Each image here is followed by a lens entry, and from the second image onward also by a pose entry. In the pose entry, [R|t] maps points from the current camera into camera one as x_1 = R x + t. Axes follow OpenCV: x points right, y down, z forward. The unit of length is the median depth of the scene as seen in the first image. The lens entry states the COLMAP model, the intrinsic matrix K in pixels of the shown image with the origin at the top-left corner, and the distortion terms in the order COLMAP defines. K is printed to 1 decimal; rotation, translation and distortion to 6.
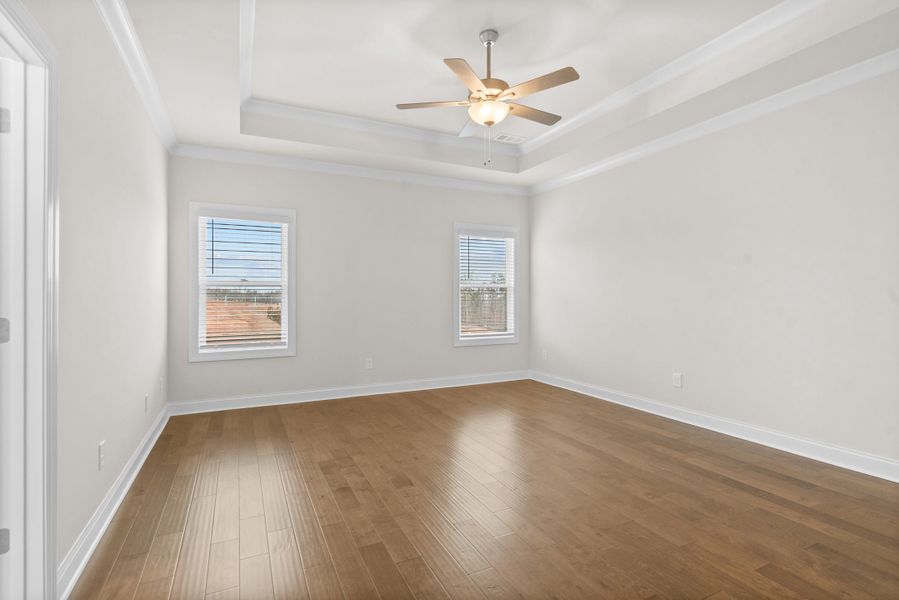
lens RADIAL K [[438.7, 0, 444.5], [0, 438.7, 300.4], [0, 0, 1]] dist [-0.000660, 0.001395]
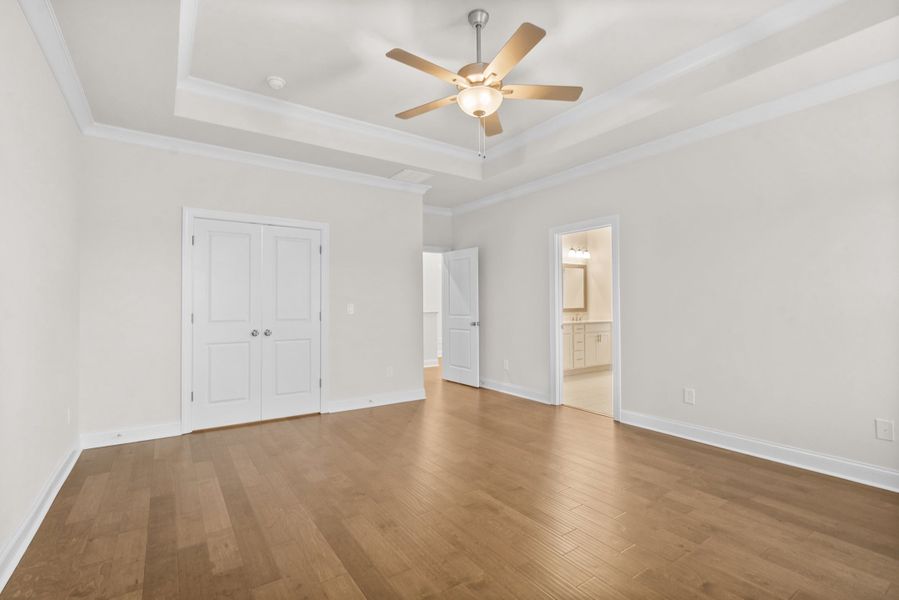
lens RADIAL K [[410.7, 0, 447.2], [0, 410.7, 298.9], [0, 0, 1]] dist [-0.006176, 0.002424]
pose [[-0.988216, 0.003656, -0.153023, 0.238825], [0.004616, 0.999972, -0.005920, -0.014846], [0.152997, -0.006557, -0.988205, 1.463279]]
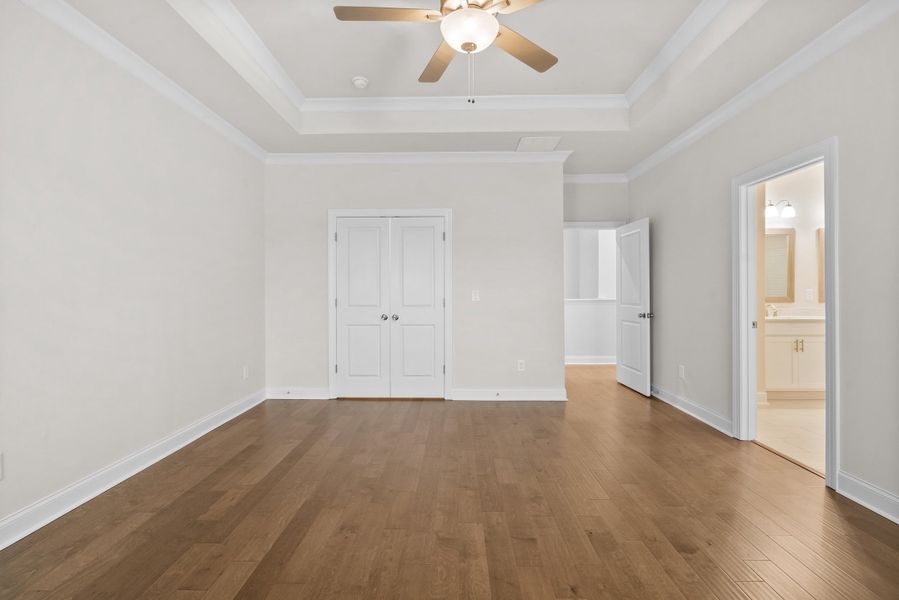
lens RADIAL K [[410.7, 0, 448.4], [0, 410.7, 295.3], [0, 0, 1]] dist [-0.006176, 0.002424]
pose [[-0.893748, 0.001640, 0.448566, -0.131025], [0.009195, 0.999850, 0.014666, -0.013064], [-0.448475, 0.017232, -0.893629, 1.291506]]
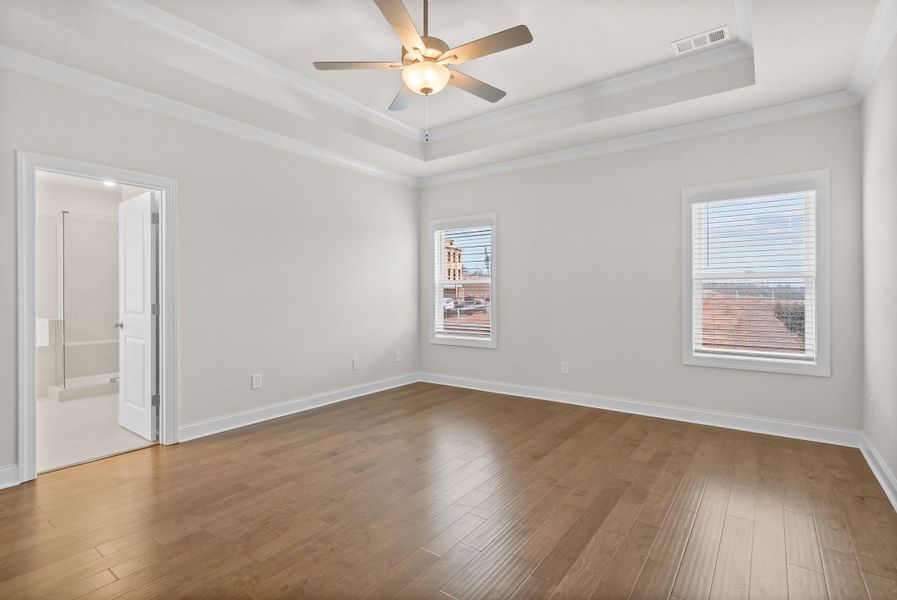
lens RADIAL K [[437.7, 0, 447.1], [0, 437.7, 295.0], [0, 0, 1]] dist [-0.000660, 0.001395]
pose [[0.465526, 0.005696, -0.885016, 0.703300], [-0.004510, 0.999982, 0.004064, -0.009846], [0.885023, 0.002099, 0.465543, 0.513069]]
